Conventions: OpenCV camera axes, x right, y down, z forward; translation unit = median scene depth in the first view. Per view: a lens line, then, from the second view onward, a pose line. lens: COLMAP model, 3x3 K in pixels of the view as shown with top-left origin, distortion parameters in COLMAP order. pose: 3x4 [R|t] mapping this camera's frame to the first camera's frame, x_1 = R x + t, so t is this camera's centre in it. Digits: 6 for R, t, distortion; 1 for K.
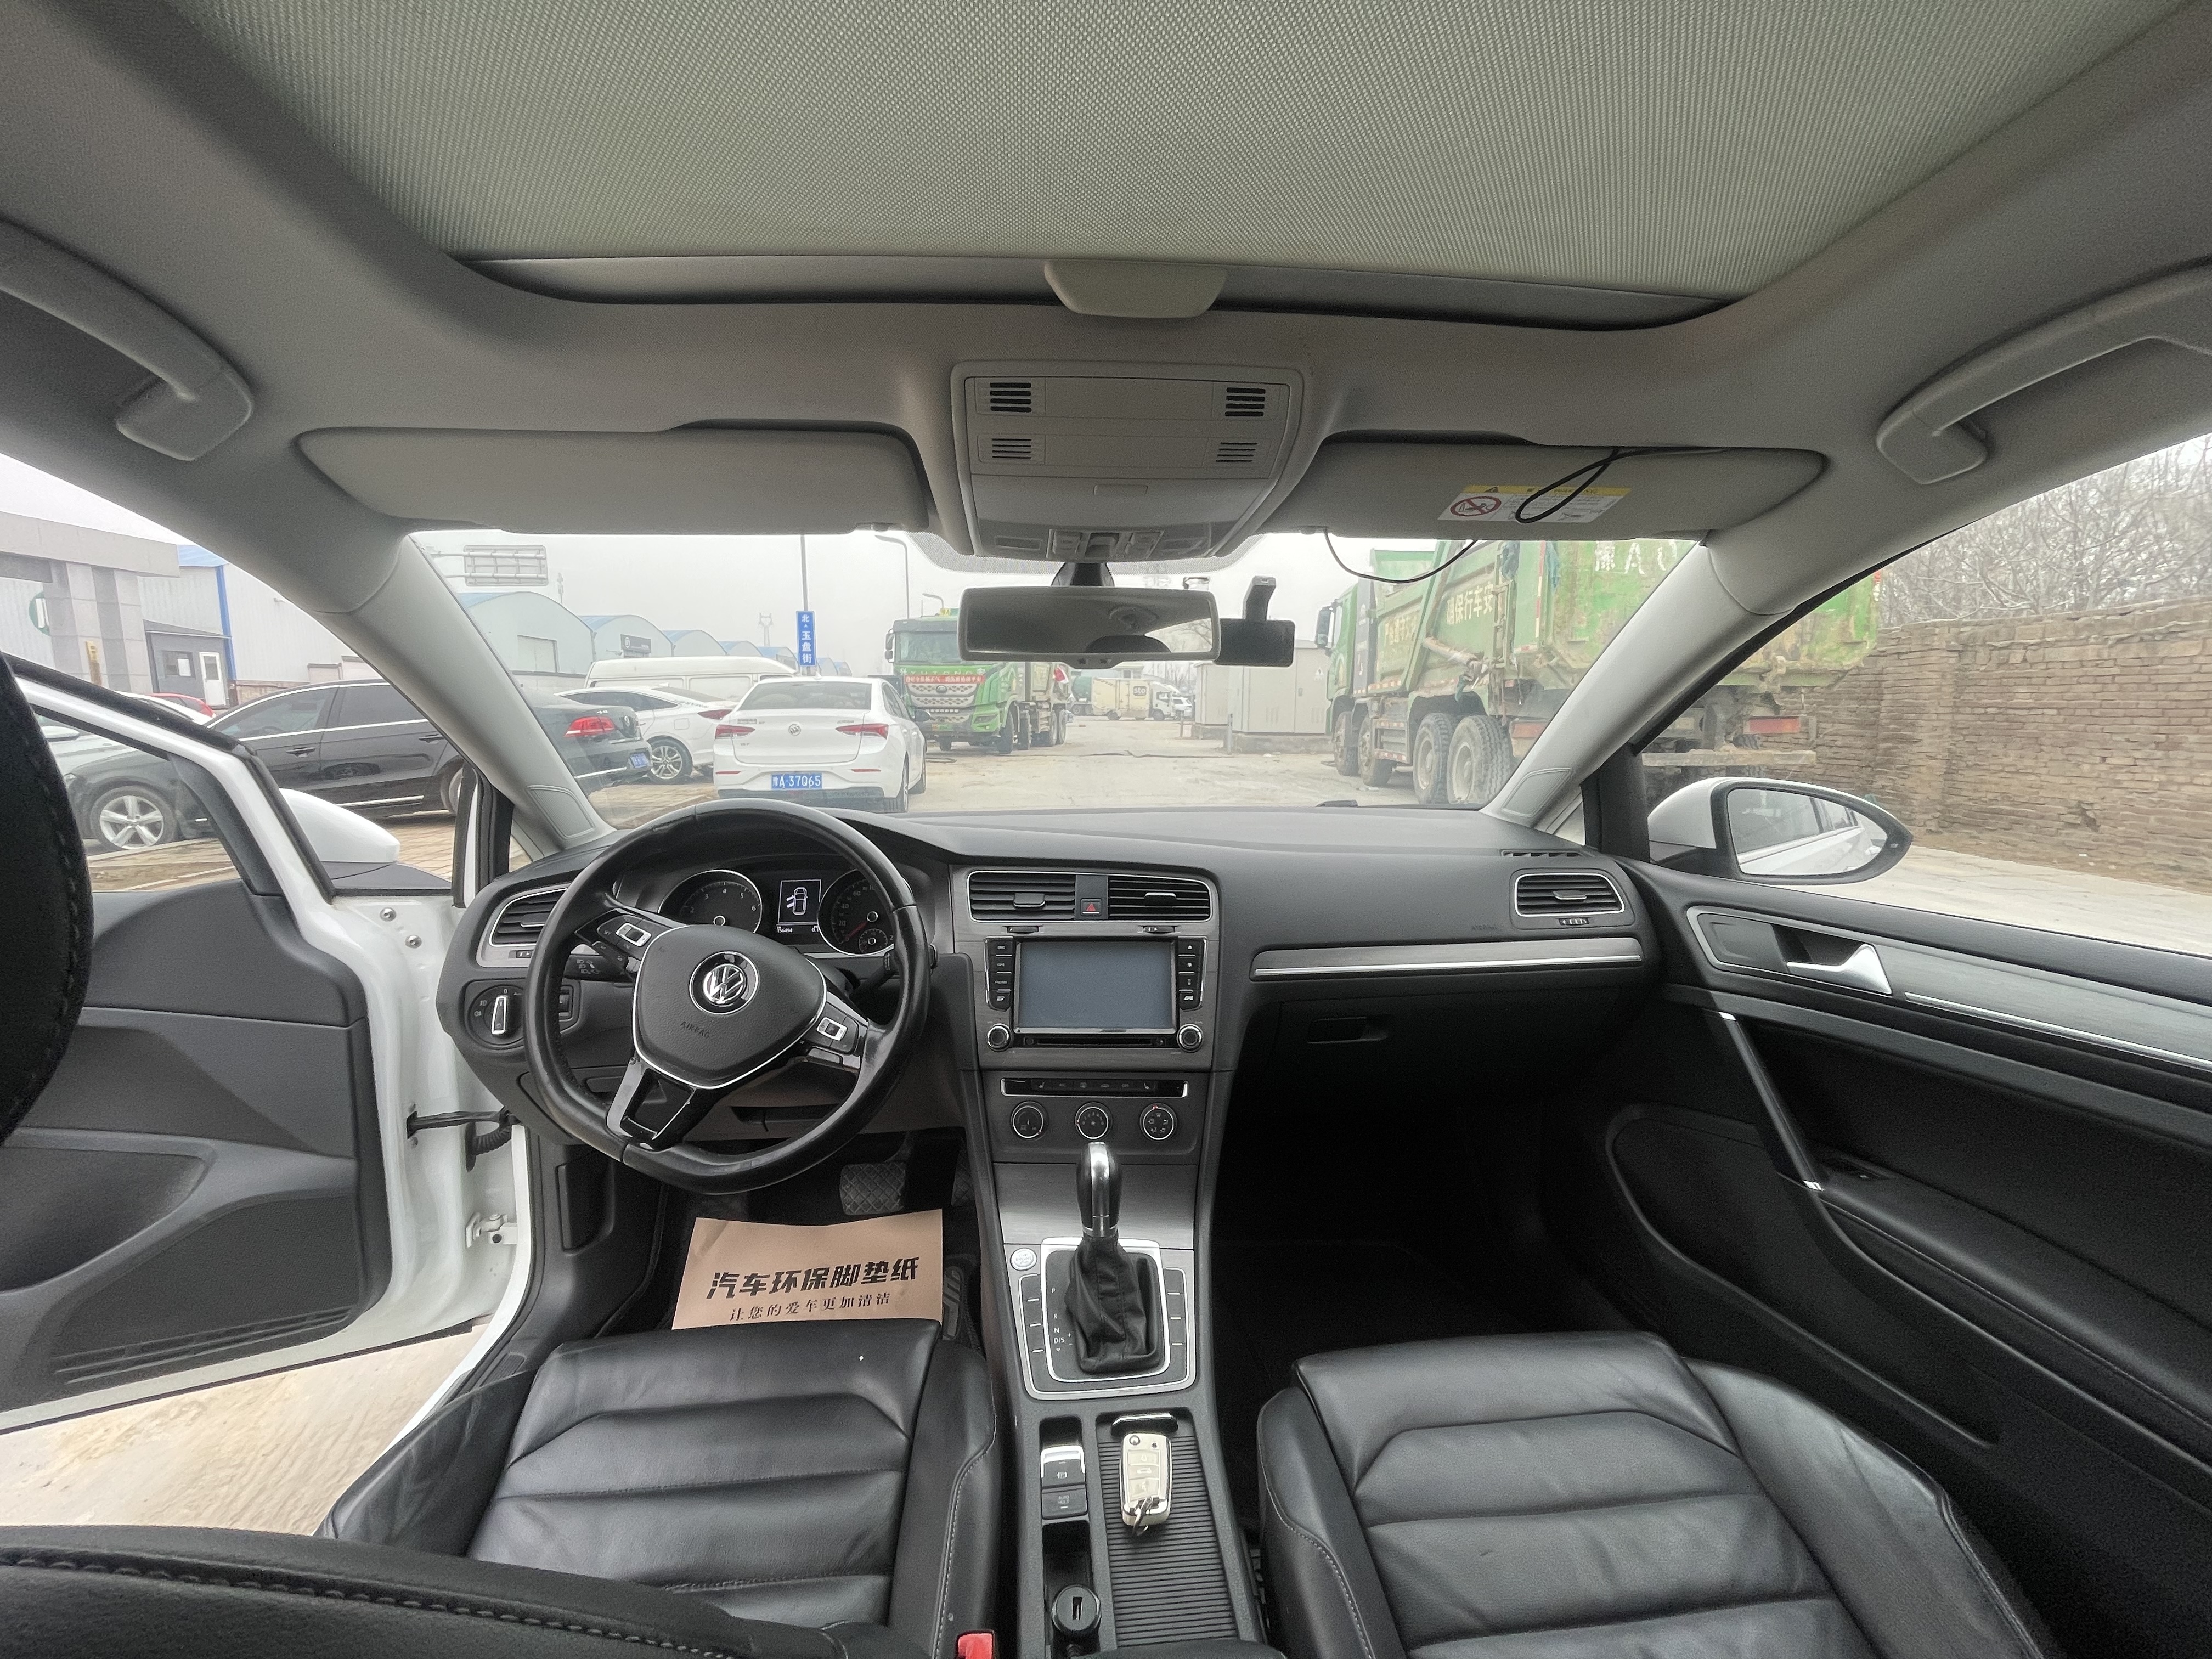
lens RADIAL K [[883.5, 0, 1106.0], [0, 883.5, 829.5], [0, 0, 1]] dist [0.002014, 0.000183]
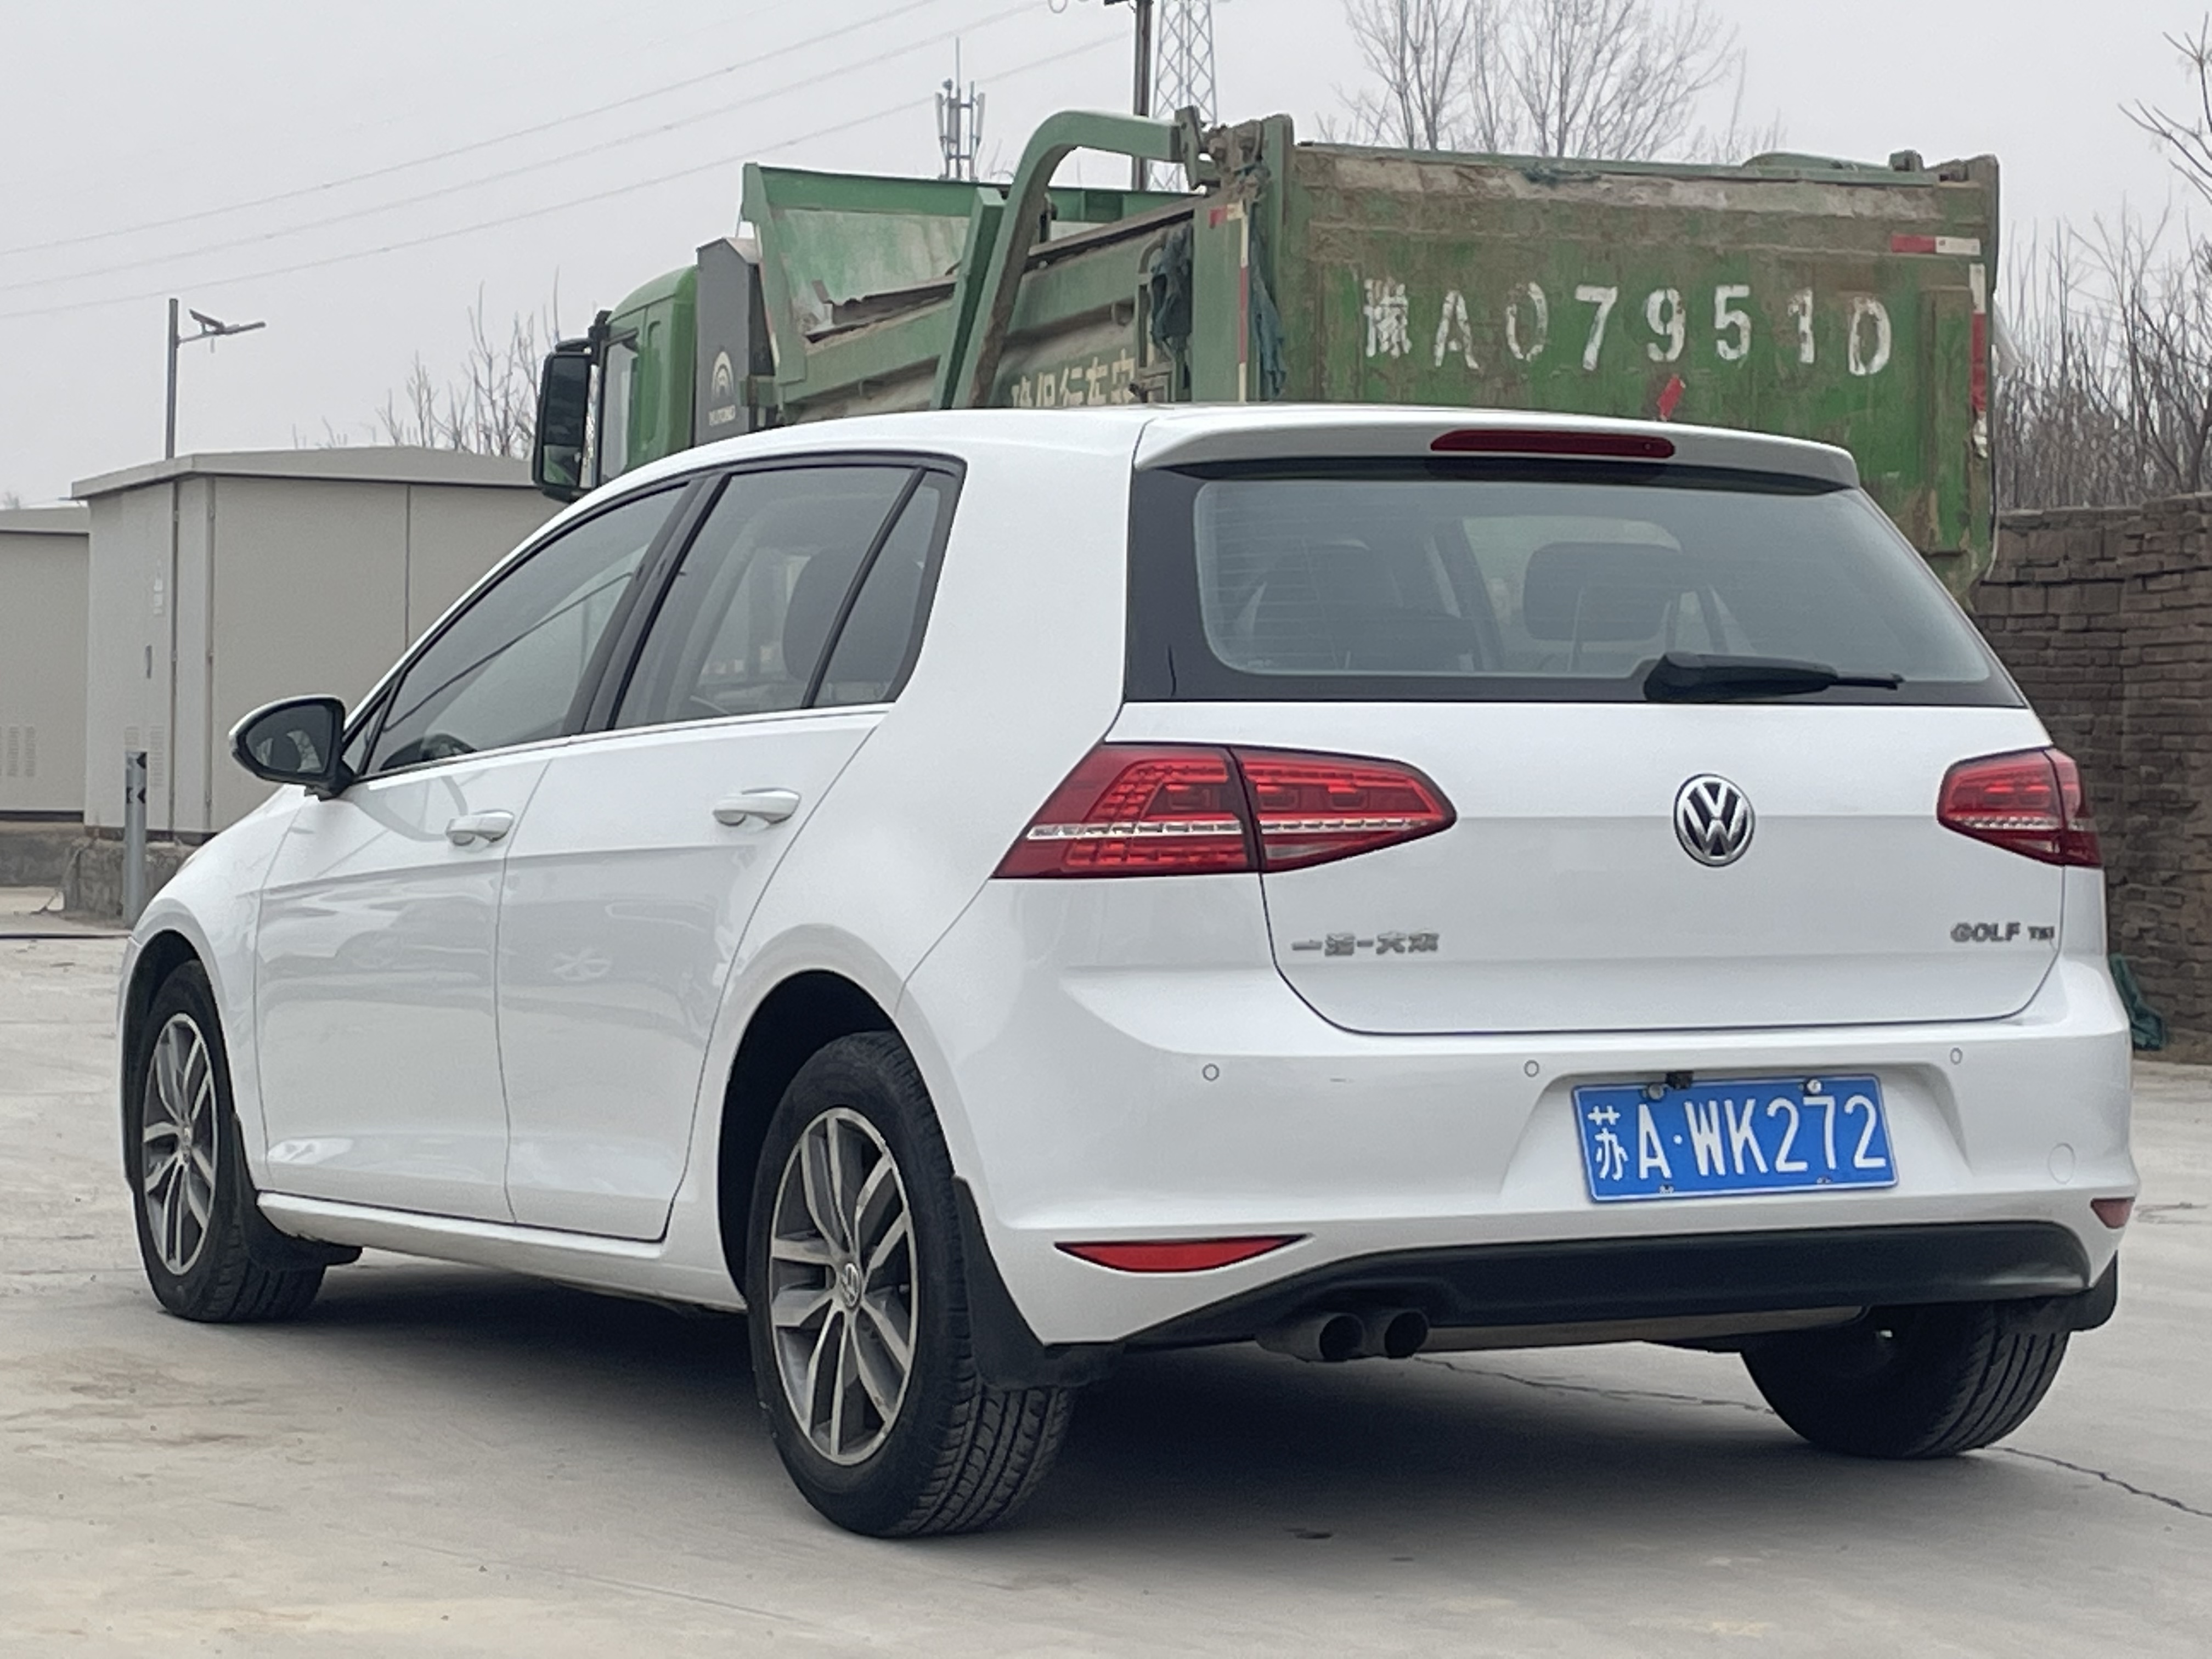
lens RADIAL K [[5090.1, 0, 1106.0], [0, 5090.1, 829.5], [0, 0, 1]] dist [0.164956, 0.329006]
pose [[0.927444, 0.001506, 0.373959, -0.318662], [0.045183, 0.992215, -0.116054, 0.137627], [-0.371222, 0.124530, 0.920156, -0.809977]]
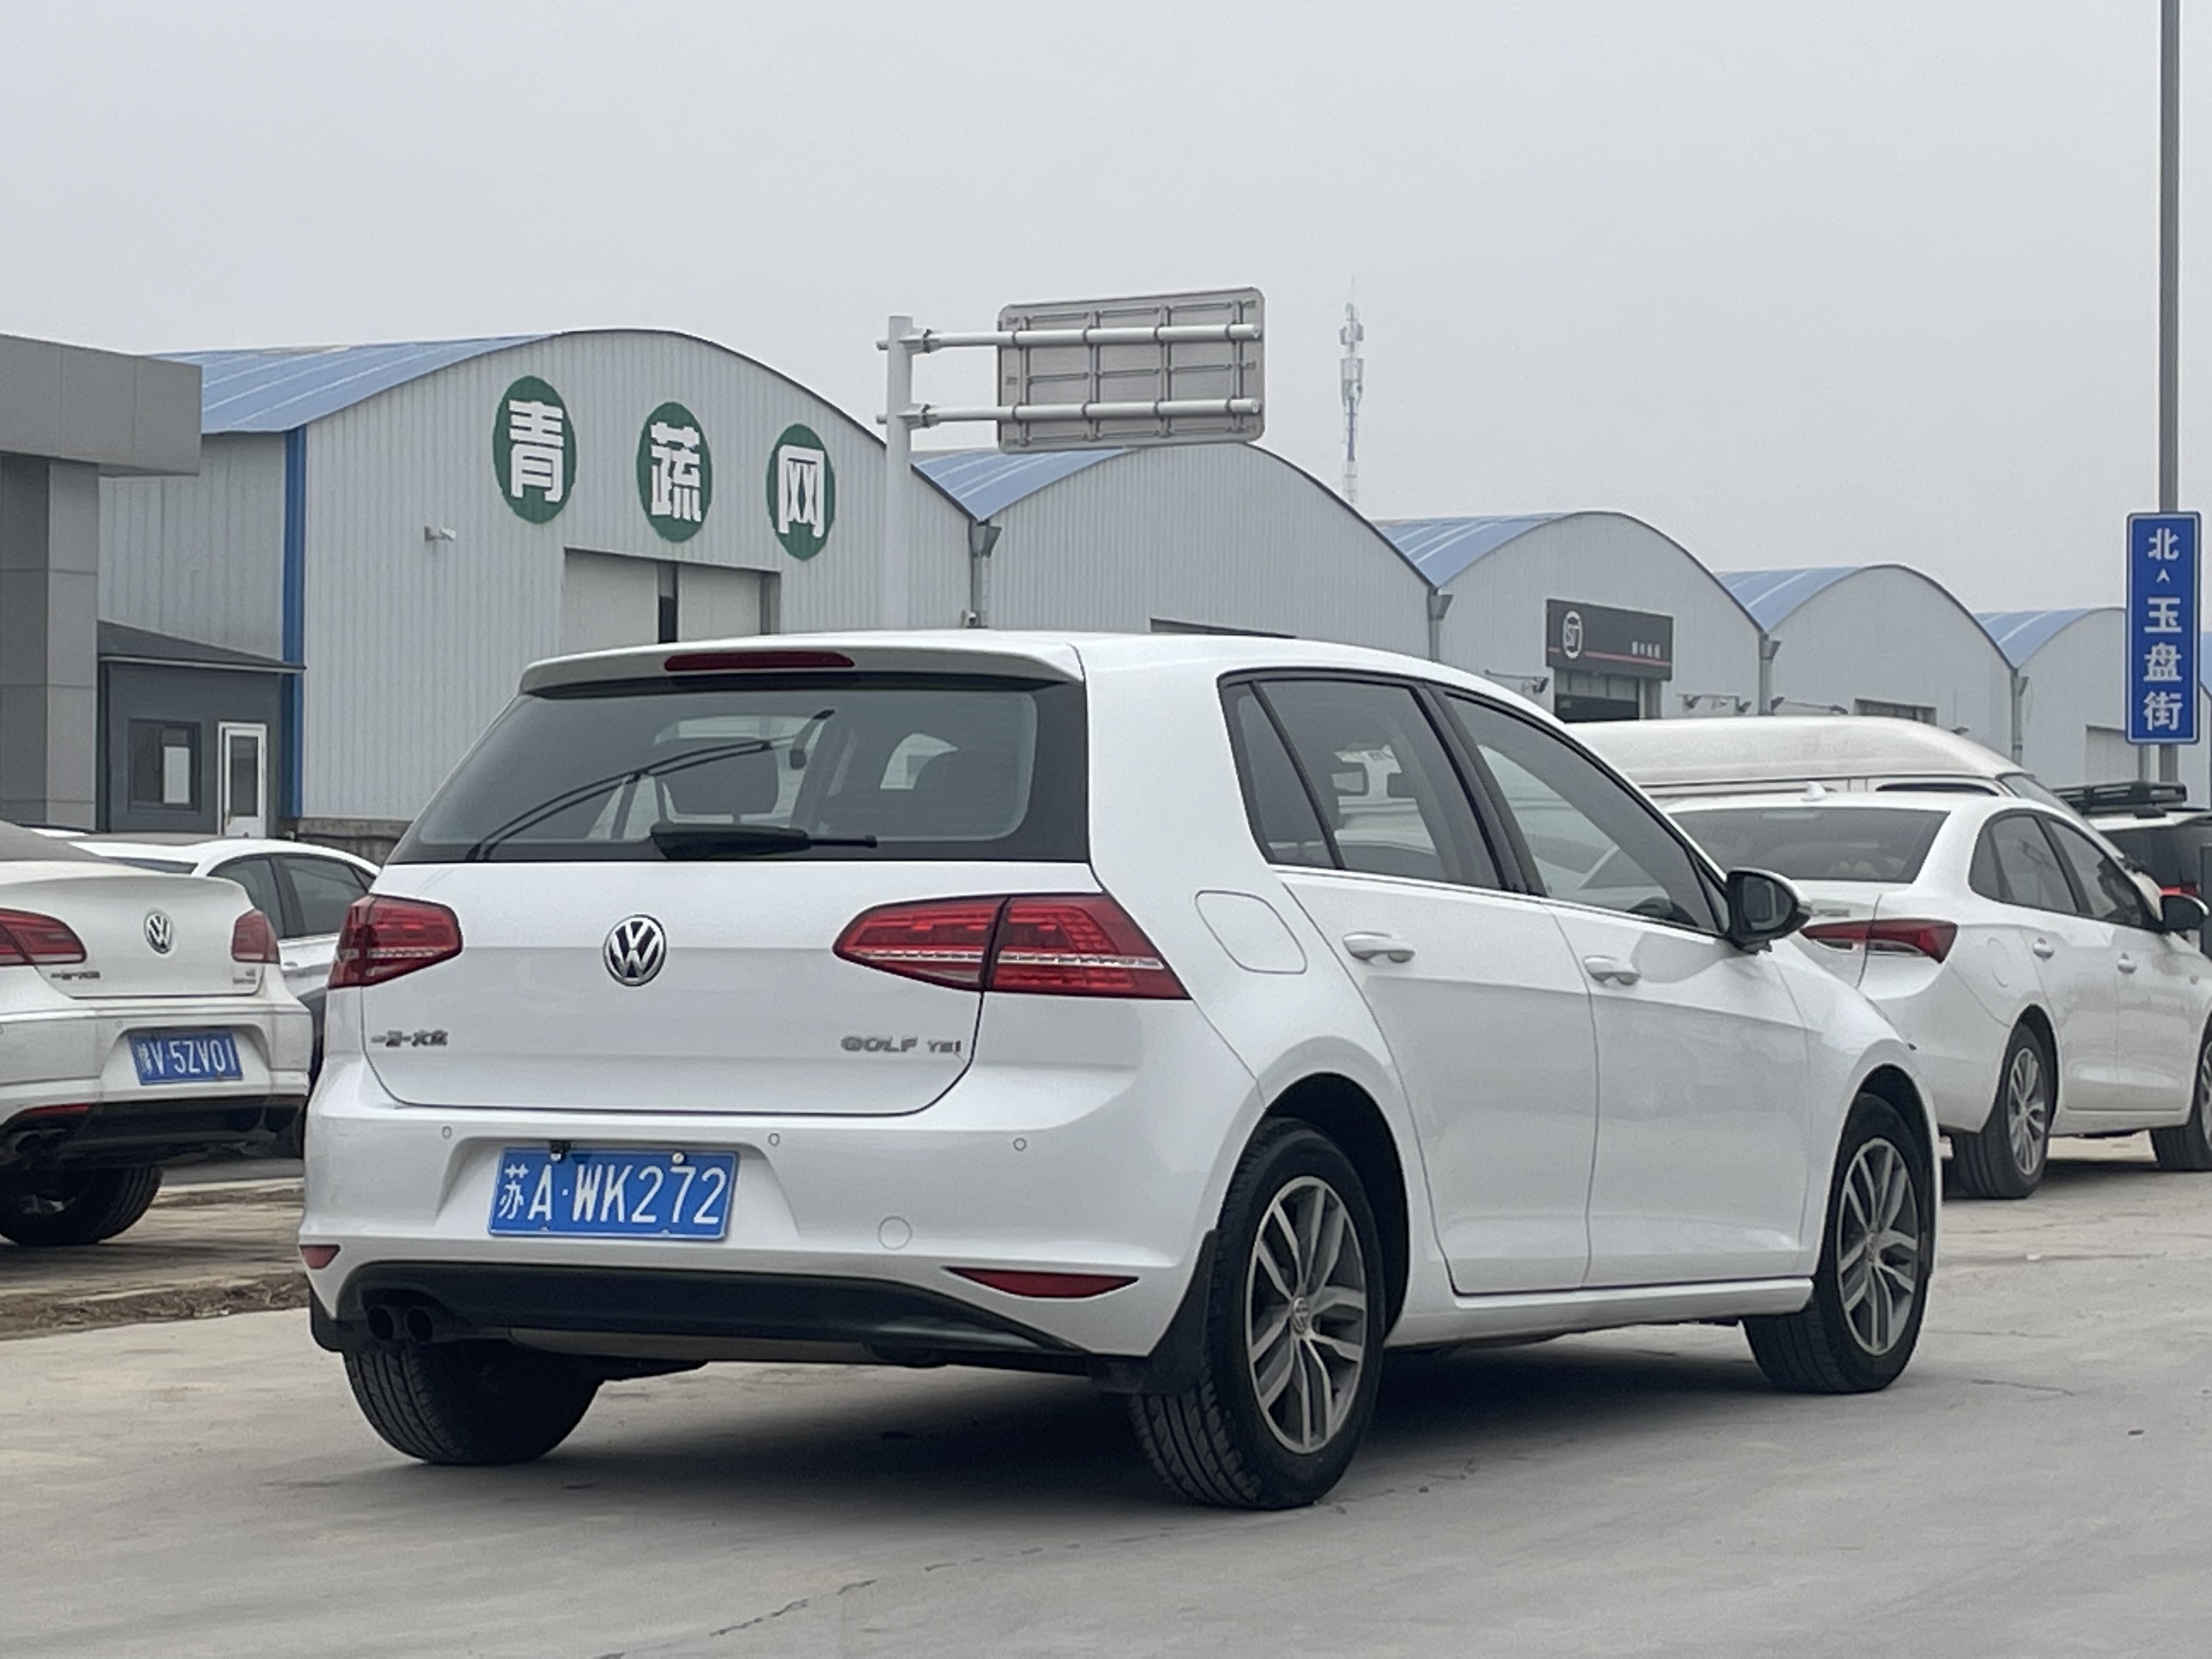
lens RADIAL K [[5090.1, 0, 1106.0], [0, 5090.1, 829.5], [0, 0, 1]] dist [0.164956, 0.329006]
pose [[0.832163, -0.003958, -0.554517, 0.623190], [-0.085409, 0.987128, -0.135219, 0.154001], [0.547915, 0.159885, 0.821113, -0.905342]]
